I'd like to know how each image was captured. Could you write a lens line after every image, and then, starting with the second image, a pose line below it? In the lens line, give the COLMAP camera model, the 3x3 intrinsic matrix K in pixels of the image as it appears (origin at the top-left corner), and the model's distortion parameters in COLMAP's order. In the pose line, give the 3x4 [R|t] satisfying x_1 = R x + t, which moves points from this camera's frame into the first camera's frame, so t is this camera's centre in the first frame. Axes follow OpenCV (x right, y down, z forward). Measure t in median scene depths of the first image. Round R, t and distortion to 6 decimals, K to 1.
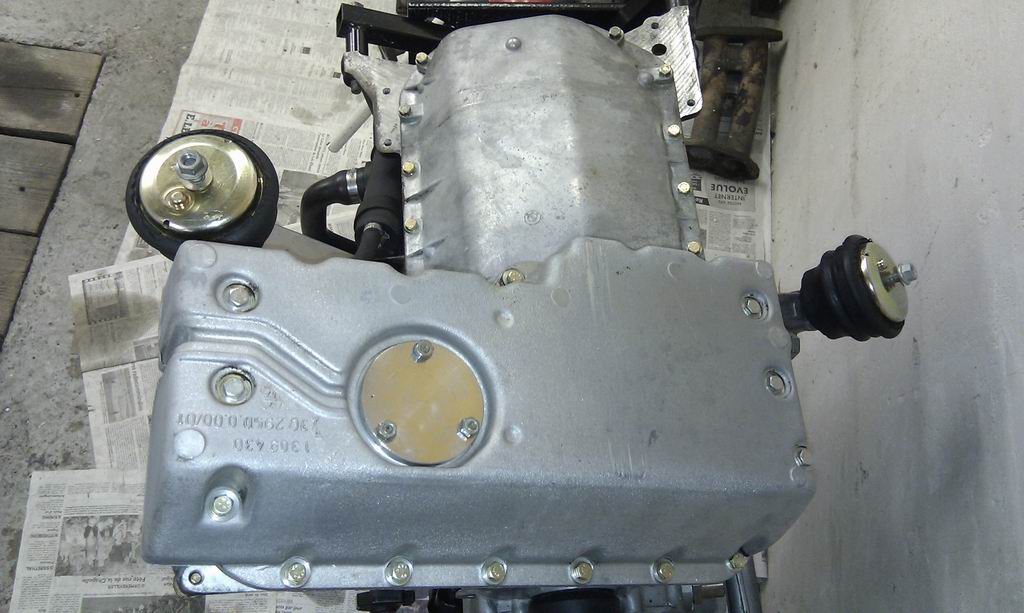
lens RADIAL K [[991.5, 0, 512.0], [0, 991.5, 306.5], [0, 0, 1]] dist [0.084293, -0.177173]
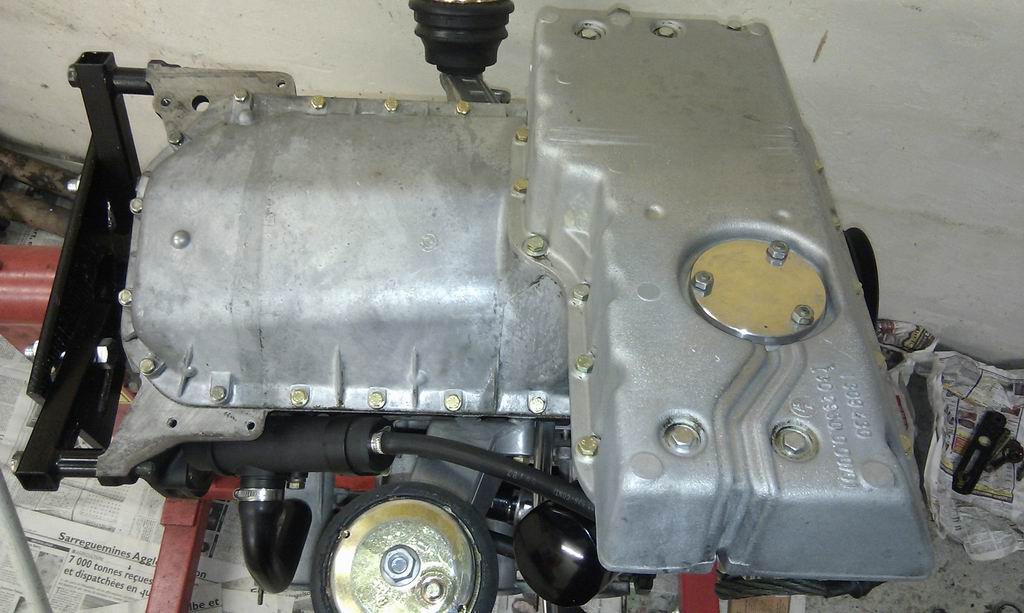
lens RADIAL K [[991.5, 0, 512.0], [0, 991.5, 306.5], [0, 0, 1]] dist [0.084293, -0.177173]
pose [[0.097875, -0.933192, 0.345794, -0.308528], [0.895557, 0.234130, 0.378365, -0.317684], [-0.434048, 0.272645, 0.858642, 0.188917]]
